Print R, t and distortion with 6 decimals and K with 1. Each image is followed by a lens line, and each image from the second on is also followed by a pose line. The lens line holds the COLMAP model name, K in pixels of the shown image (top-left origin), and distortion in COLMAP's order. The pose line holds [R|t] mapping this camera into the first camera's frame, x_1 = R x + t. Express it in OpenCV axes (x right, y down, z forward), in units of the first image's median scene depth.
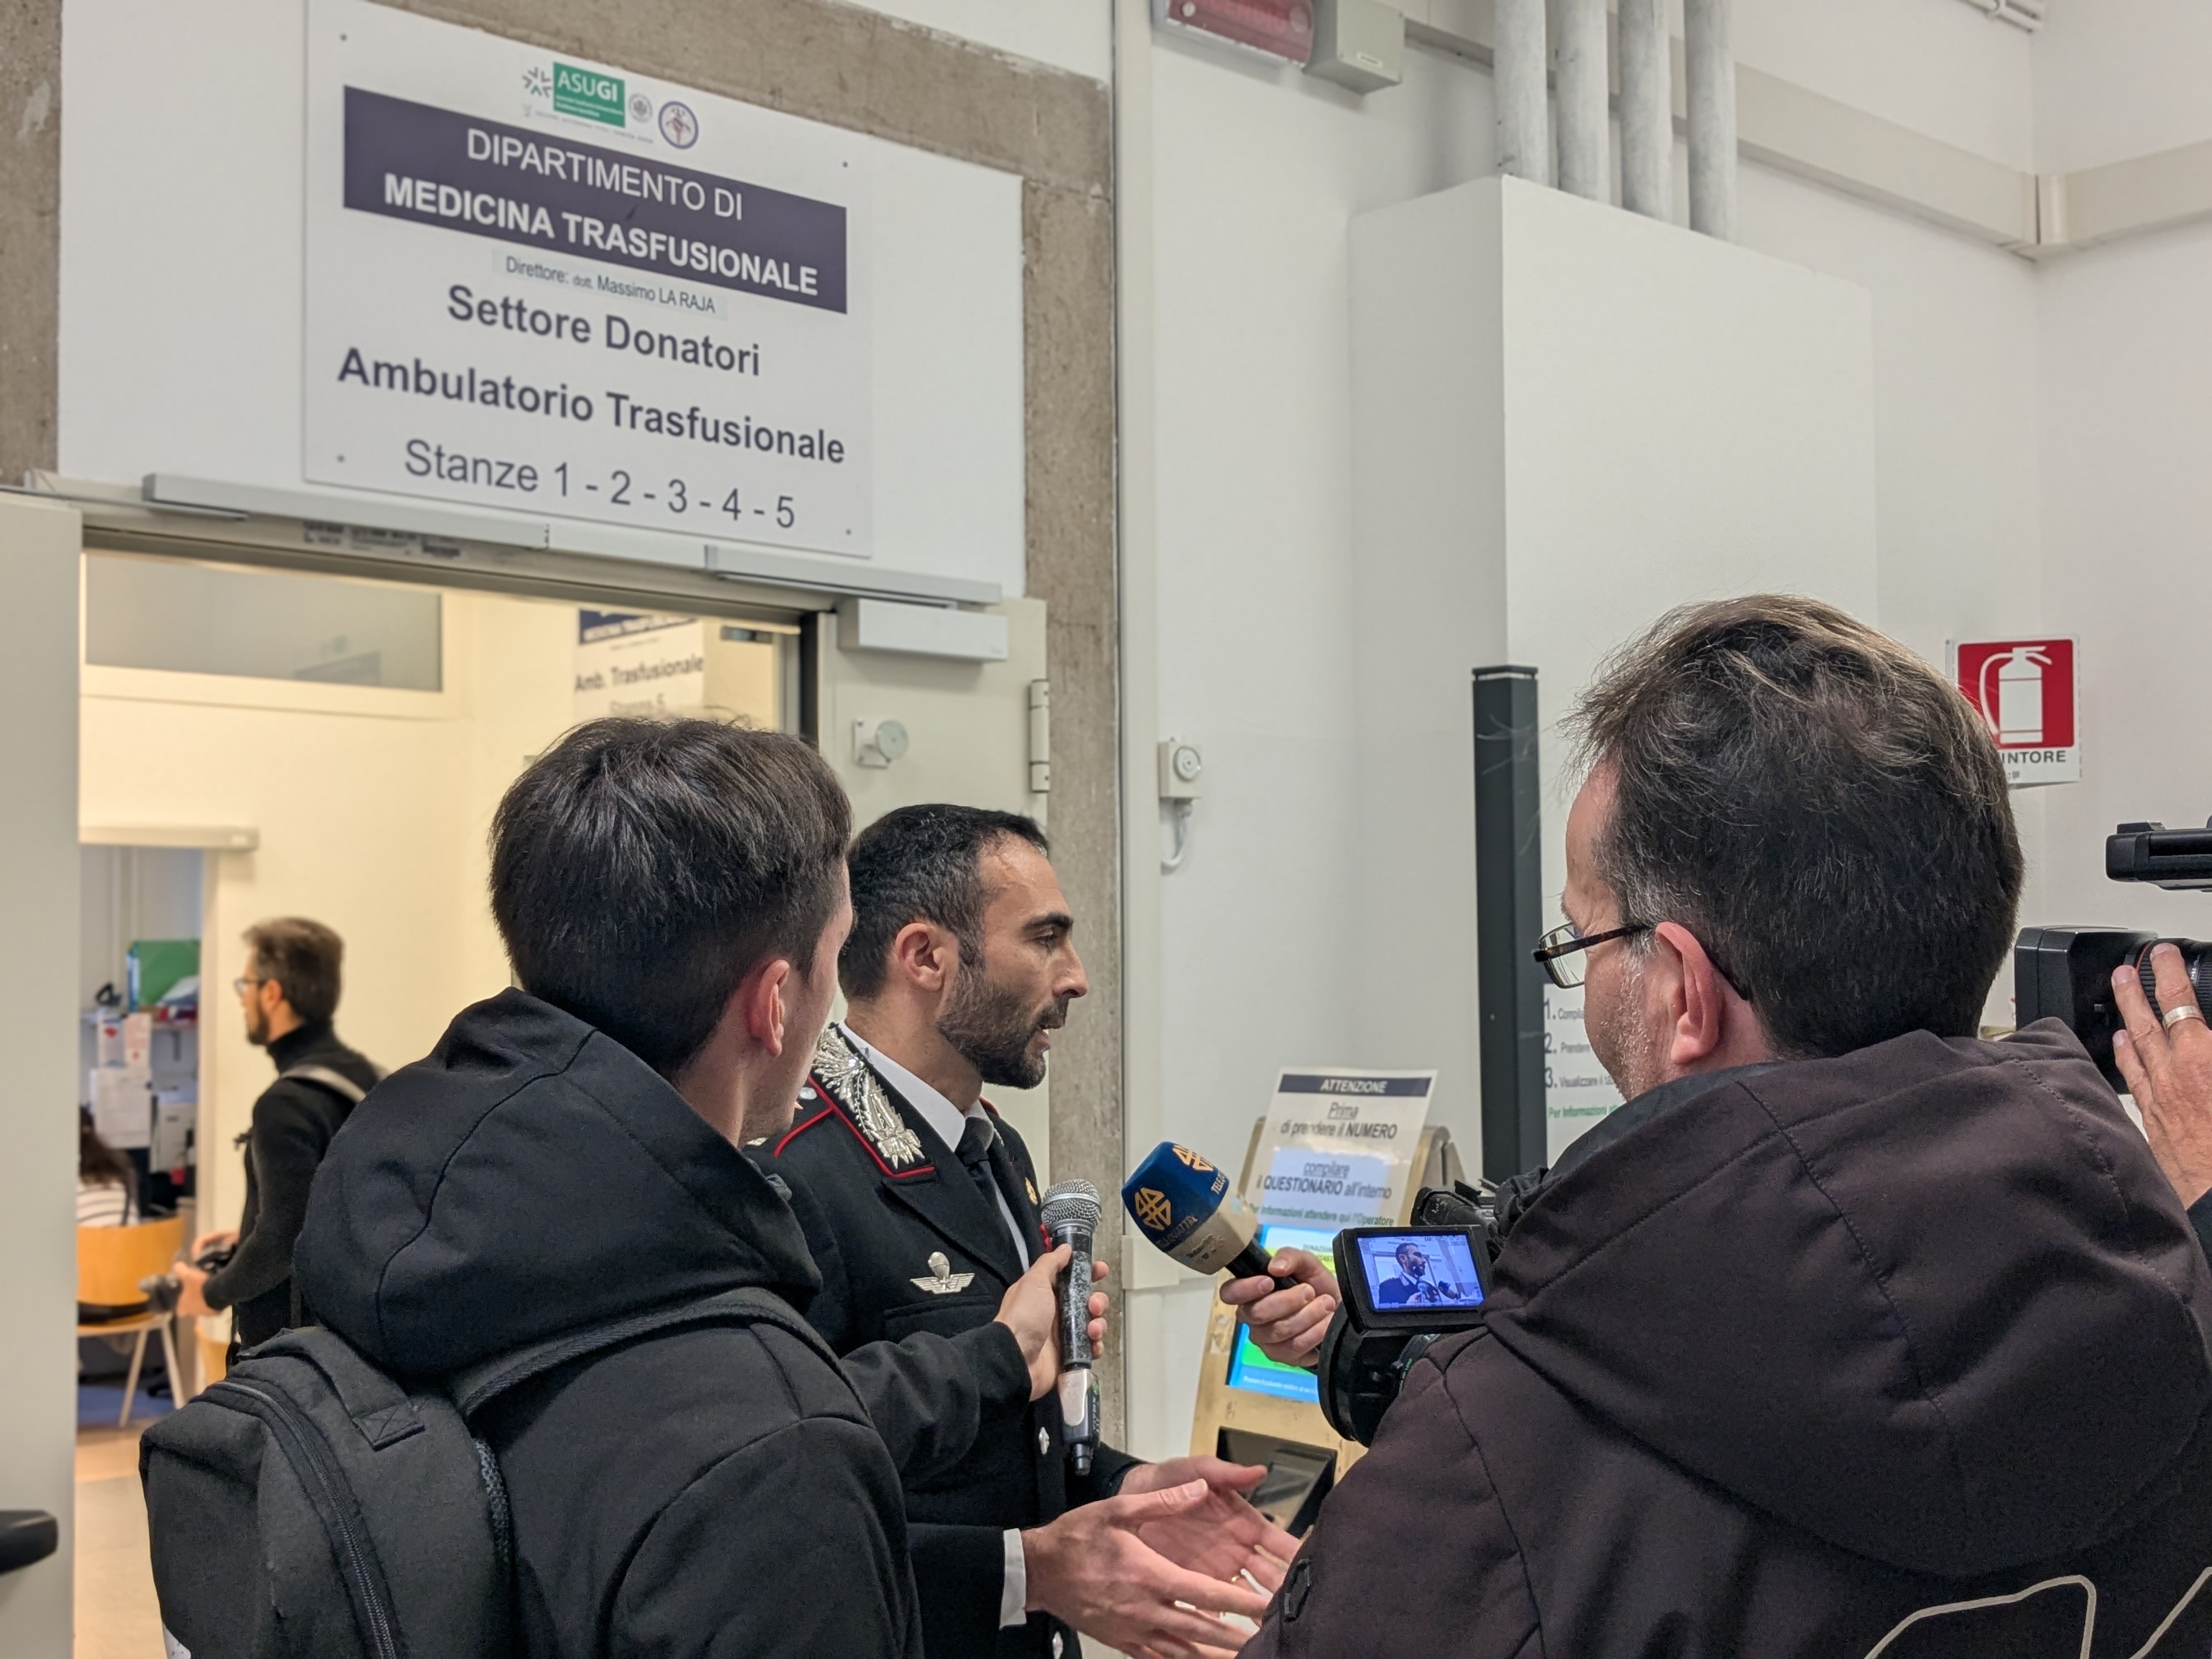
lens RADIAL K [[2313.7, 0, 1106.0], [0, 2313.7, 829.5], [0, 0, 1]] dist [0.031155, -0.054321]
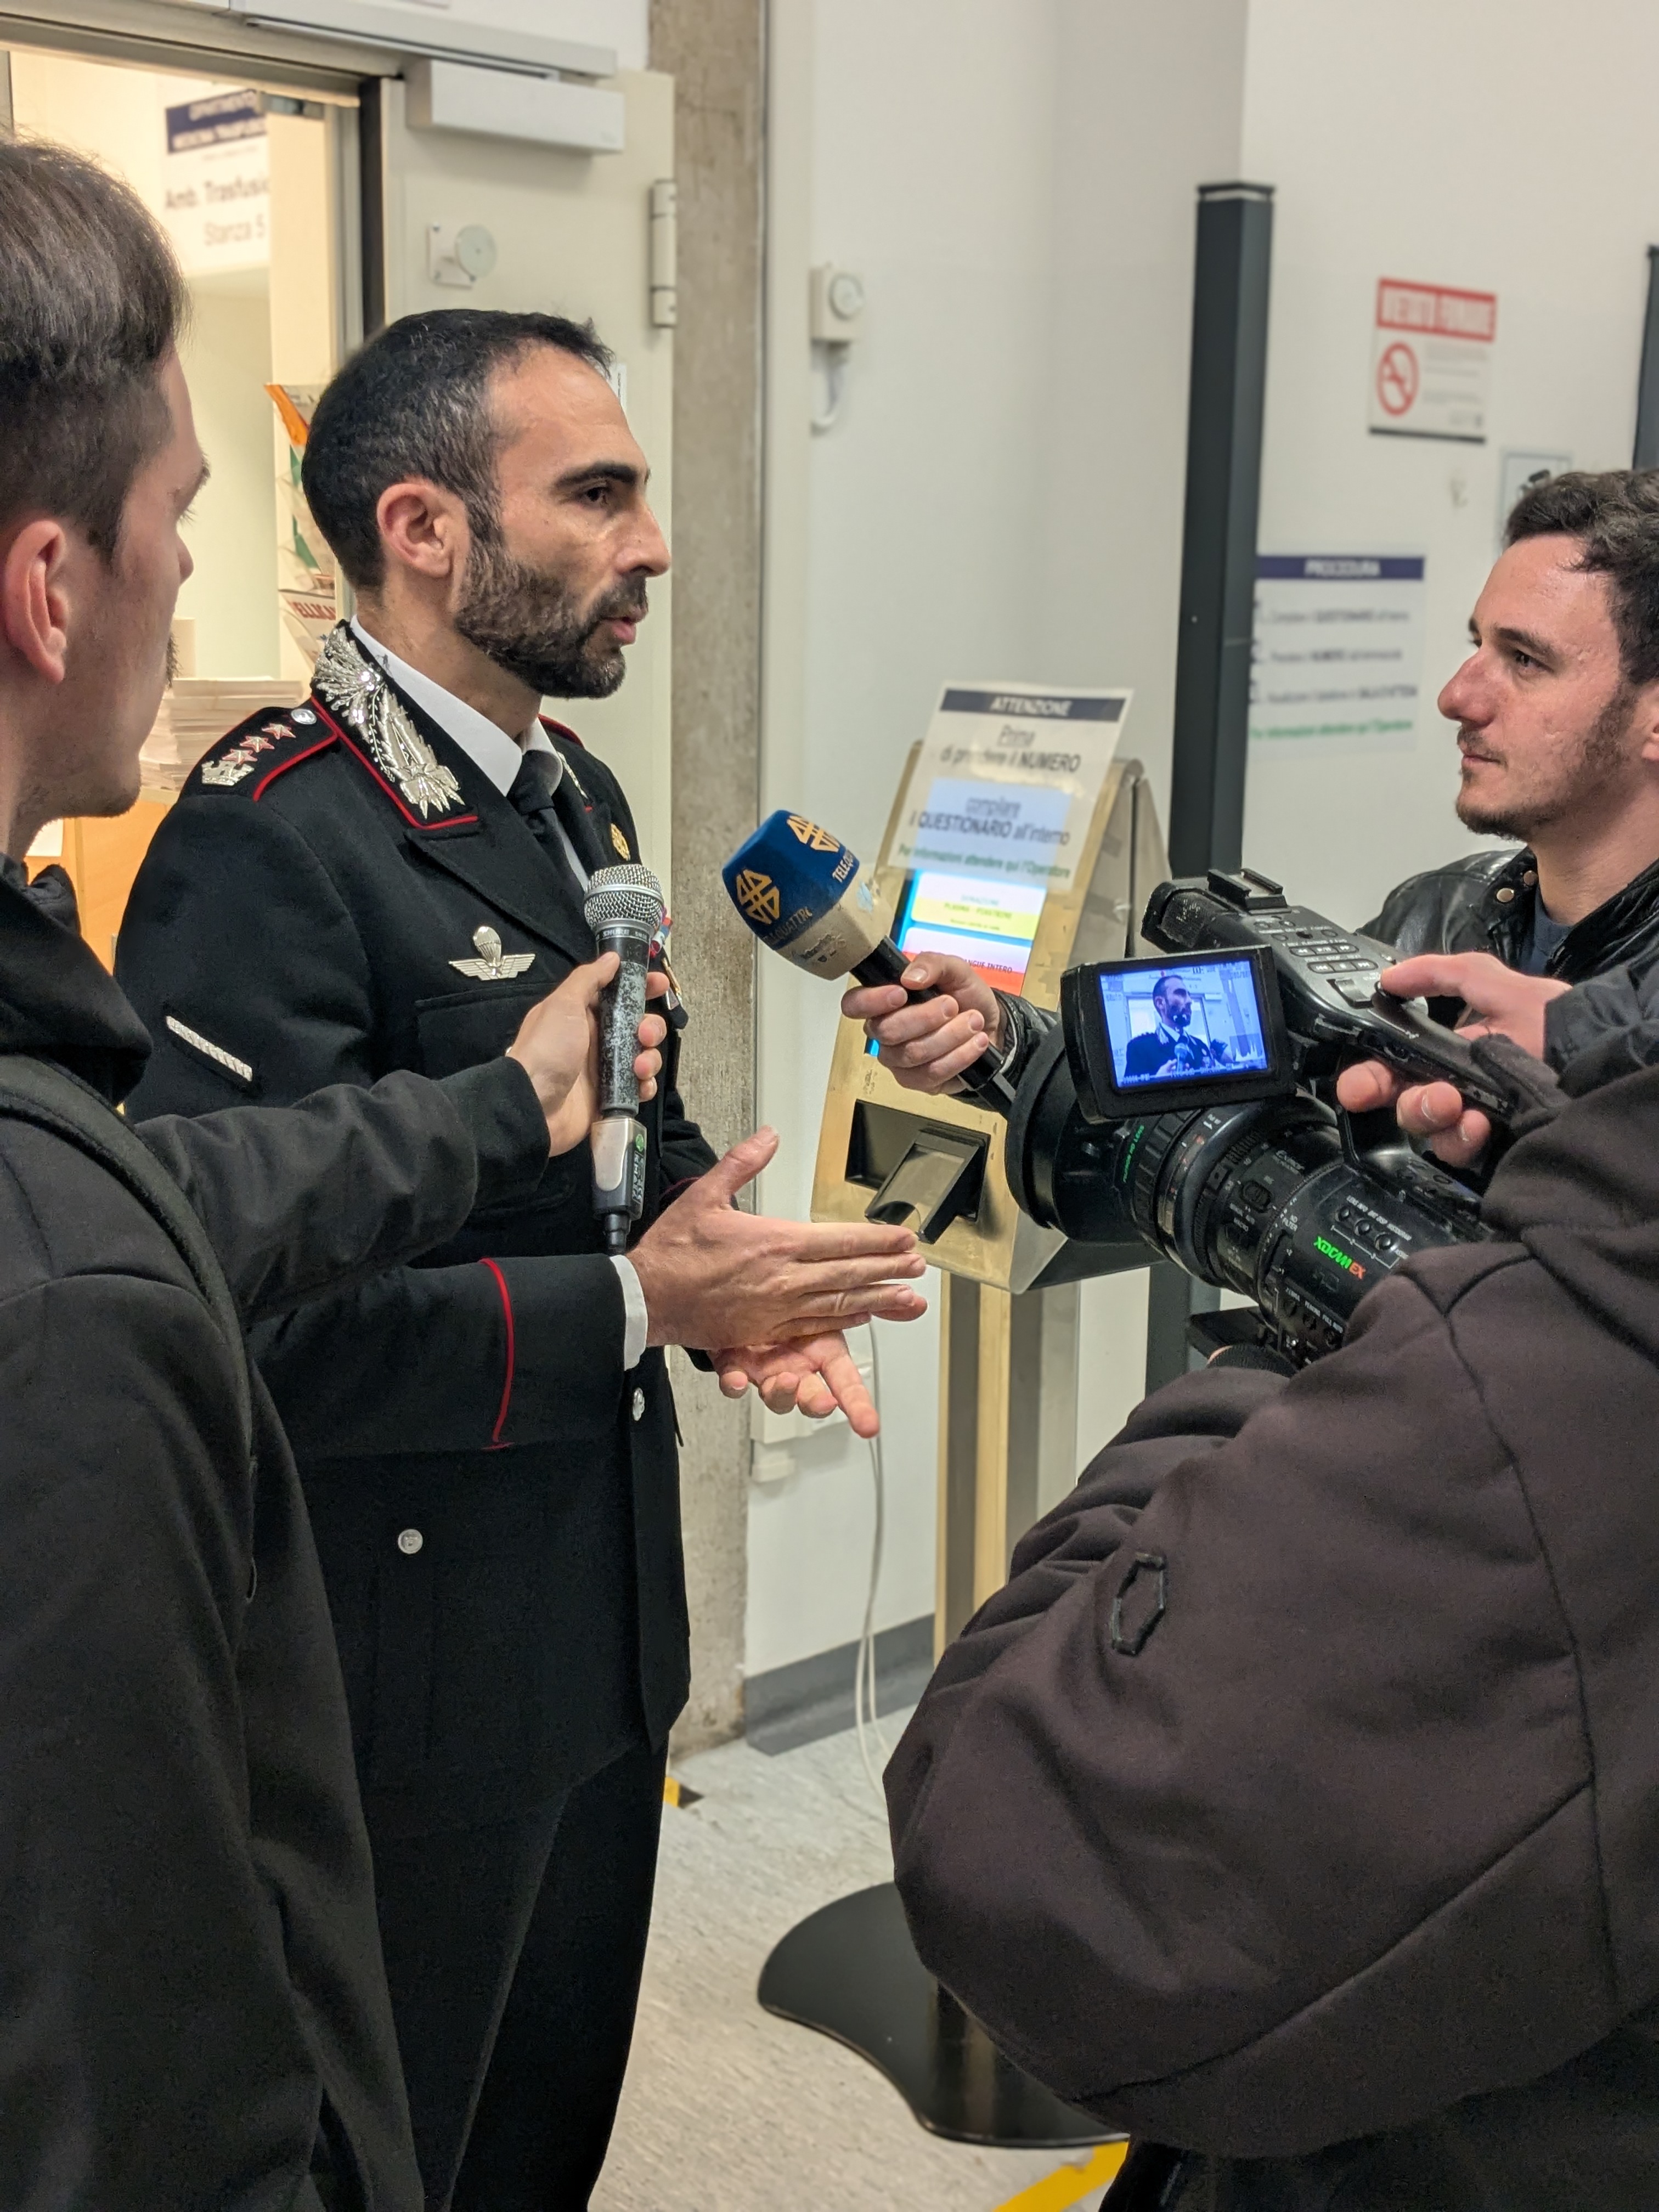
lens RADIAL K [[2313.7, 0, 872.4], [0, 2313.7, 1115.9], [0, 0, 1]] dist [0.031155, -0.054321]
pose [[0.998975, 0.012710, 0.043449, 0.013866], [-0.024960, 0.955351, 0.294418, 0.007348], [-0.037767, -0.295200, 0.954689, 0.141895]]
